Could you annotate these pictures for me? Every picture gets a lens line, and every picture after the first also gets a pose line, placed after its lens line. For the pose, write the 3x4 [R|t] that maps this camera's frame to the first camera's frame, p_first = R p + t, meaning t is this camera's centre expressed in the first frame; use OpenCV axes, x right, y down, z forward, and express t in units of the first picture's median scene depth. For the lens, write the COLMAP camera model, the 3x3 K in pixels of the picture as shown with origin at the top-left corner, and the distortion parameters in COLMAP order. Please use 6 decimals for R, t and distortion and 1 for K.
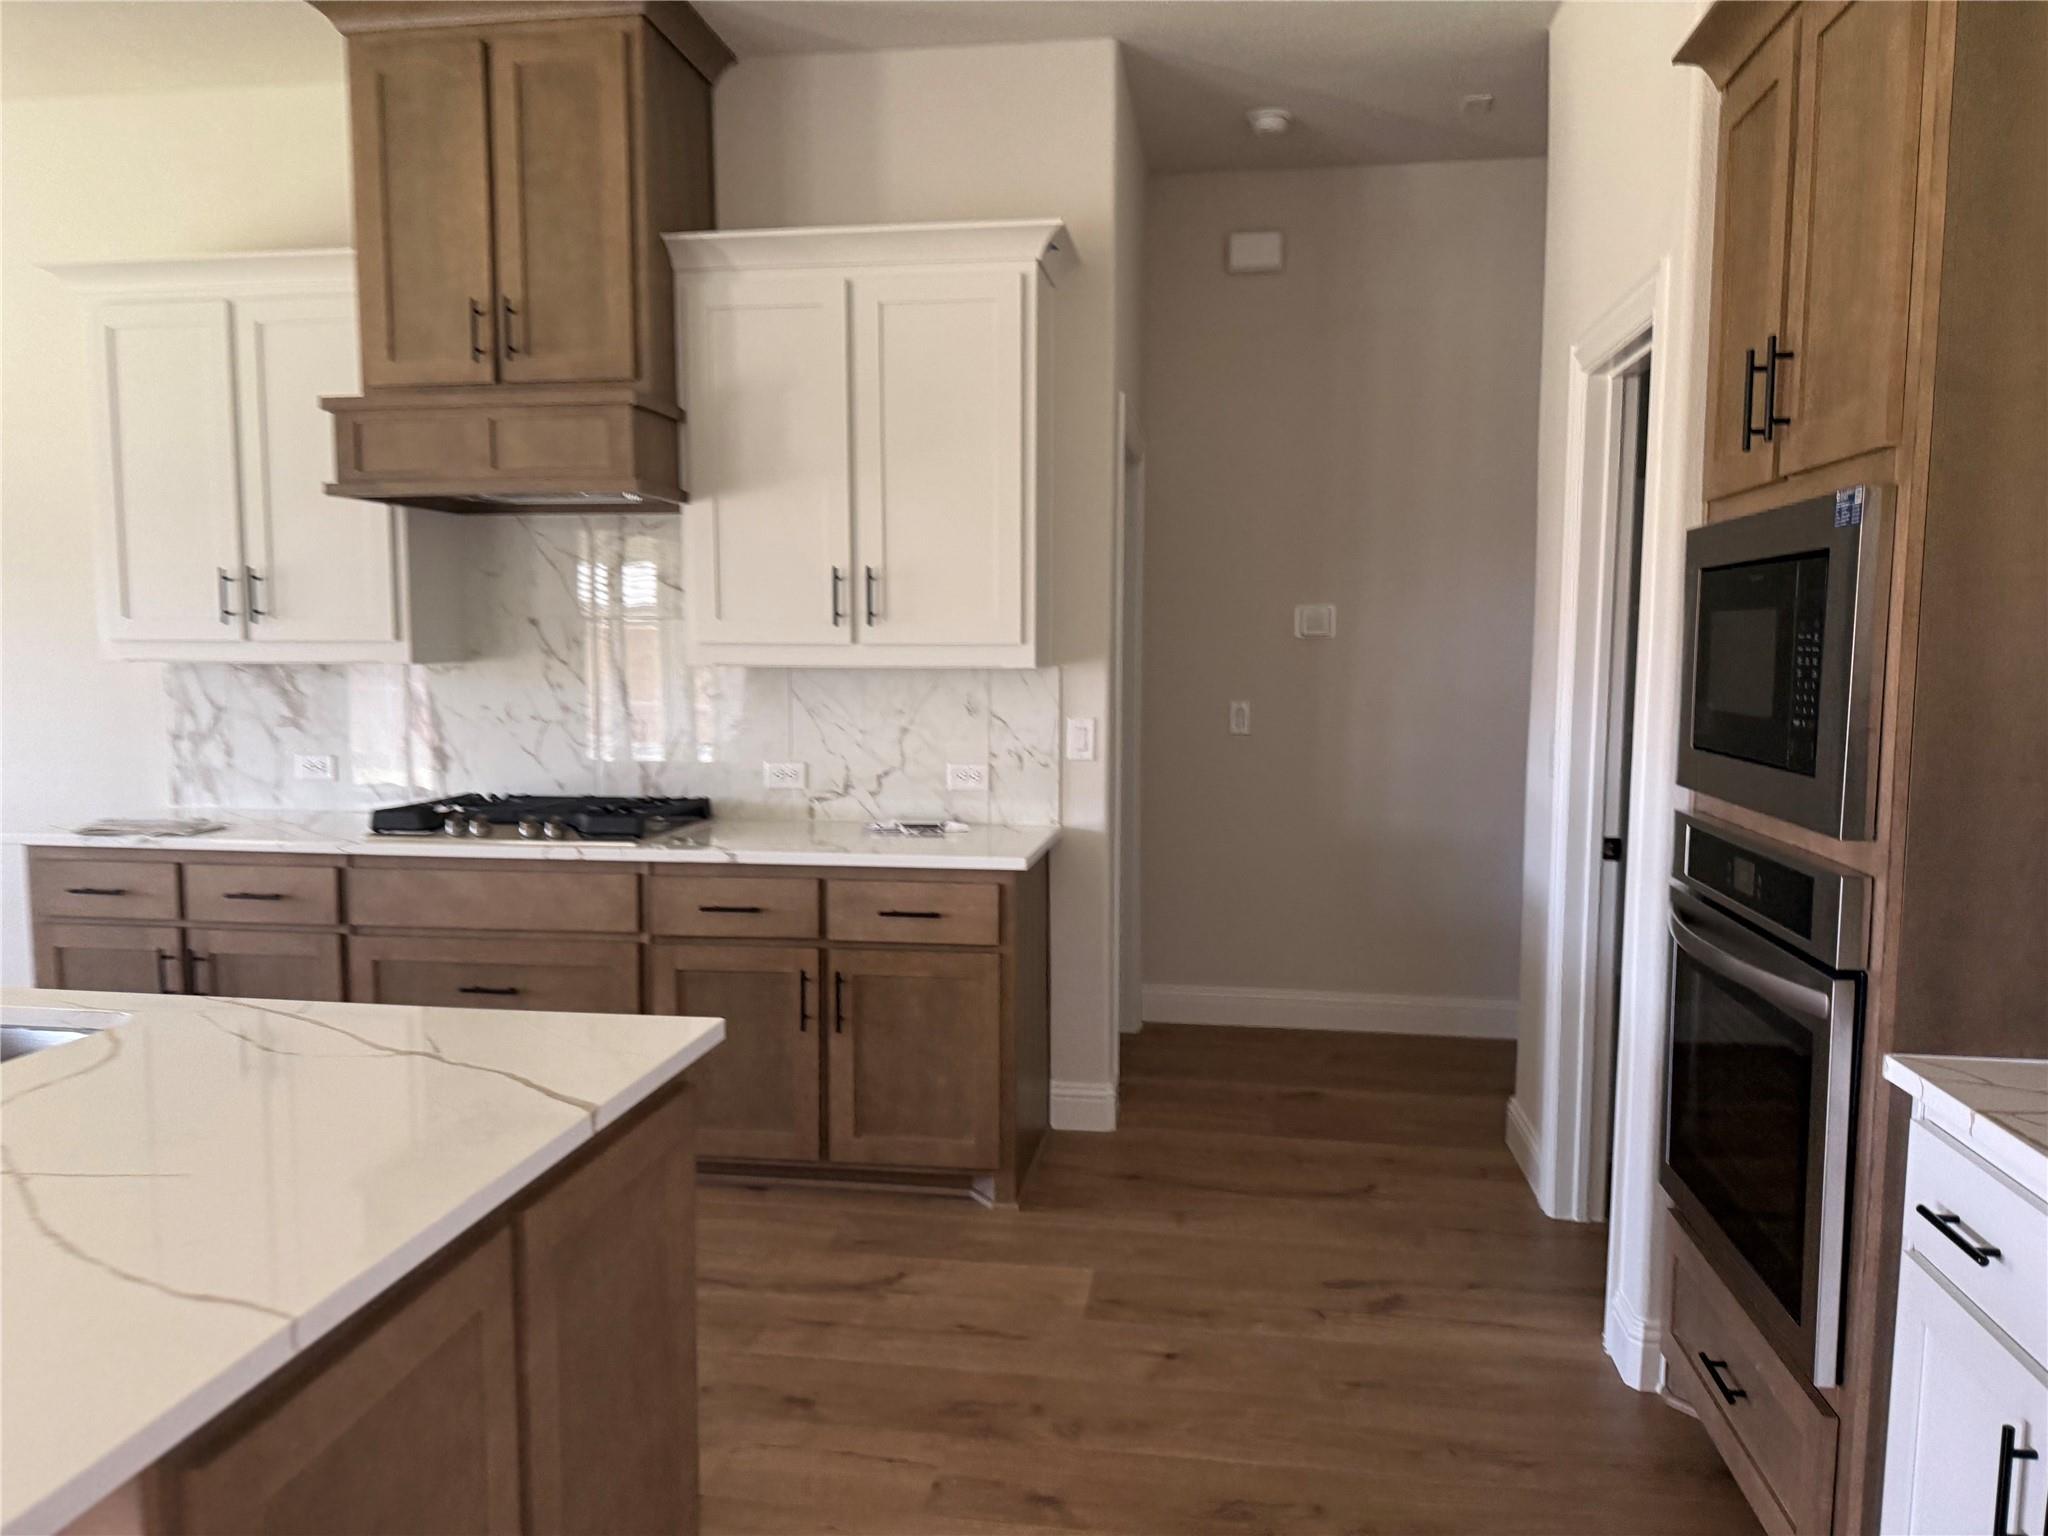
lens RADIAL K [[1391.3, 0, 1014.6], [0, 1391.3, 782.0], [0, 0, 1]] dist [0.133074, -0.233378]
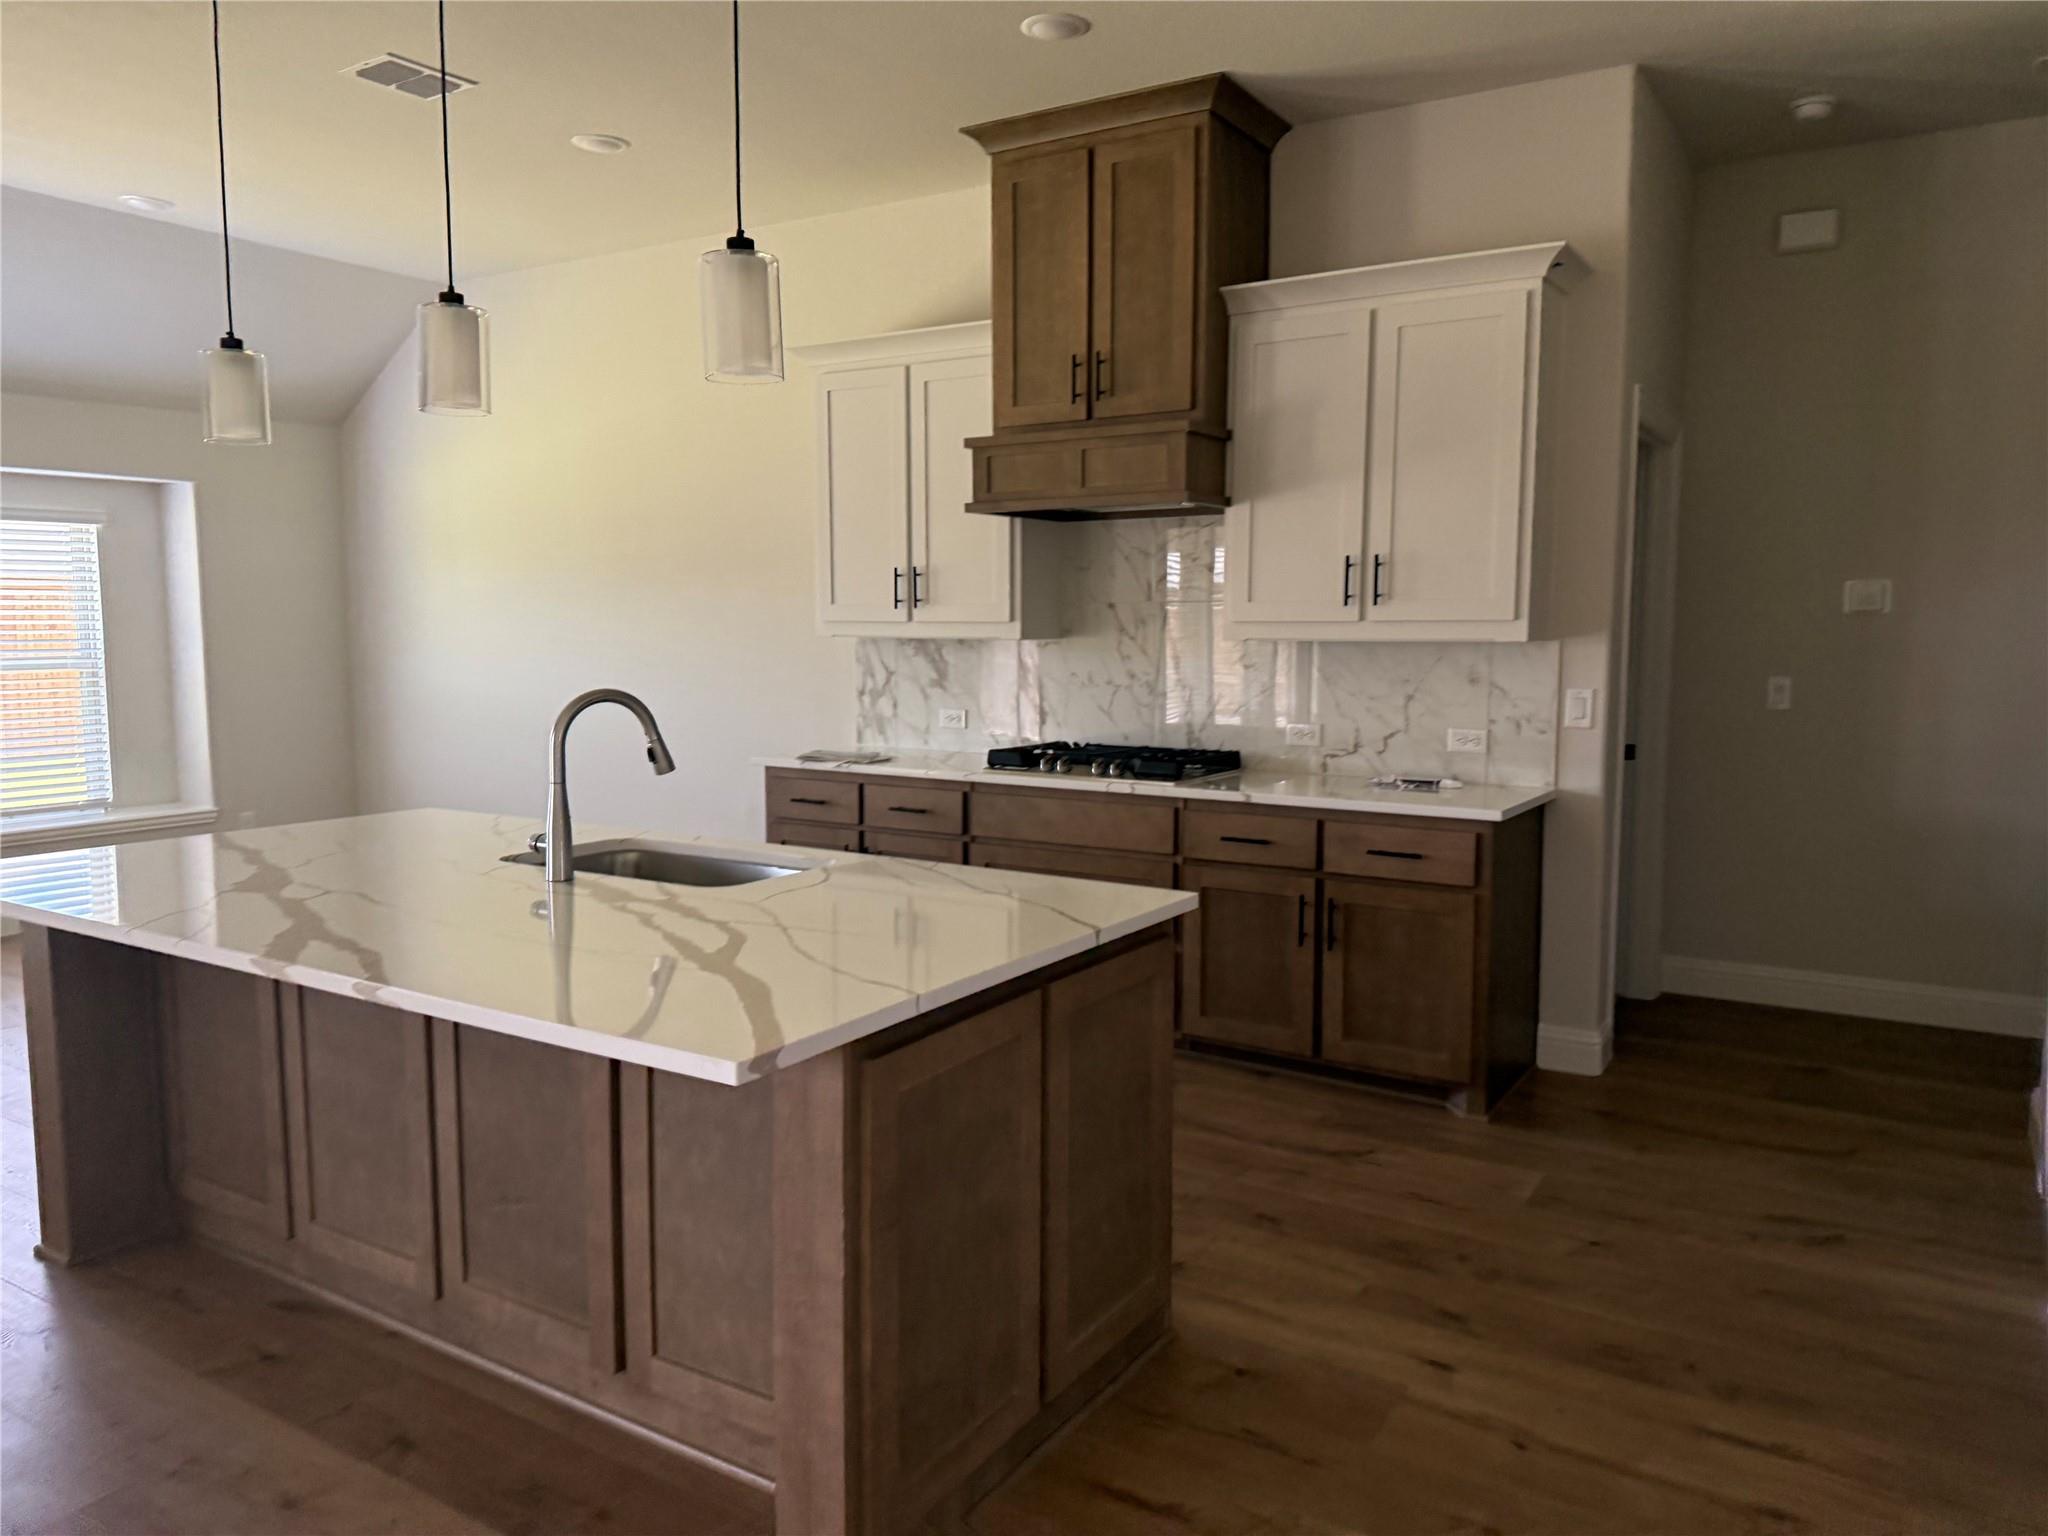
lens RADIAL K [[1391.3, 0, 1014.6], [0, 1391.3, 782.0], [0, 0, 1]] dist [0.133074, -0.233378]
pose [[0.913053, 0.046163, -0.405220, 0.100796], [-0.039533, 0.998912, 0.024720, 0.017325], [0.405920, -0.006551, 0.913885, -0.186683]]
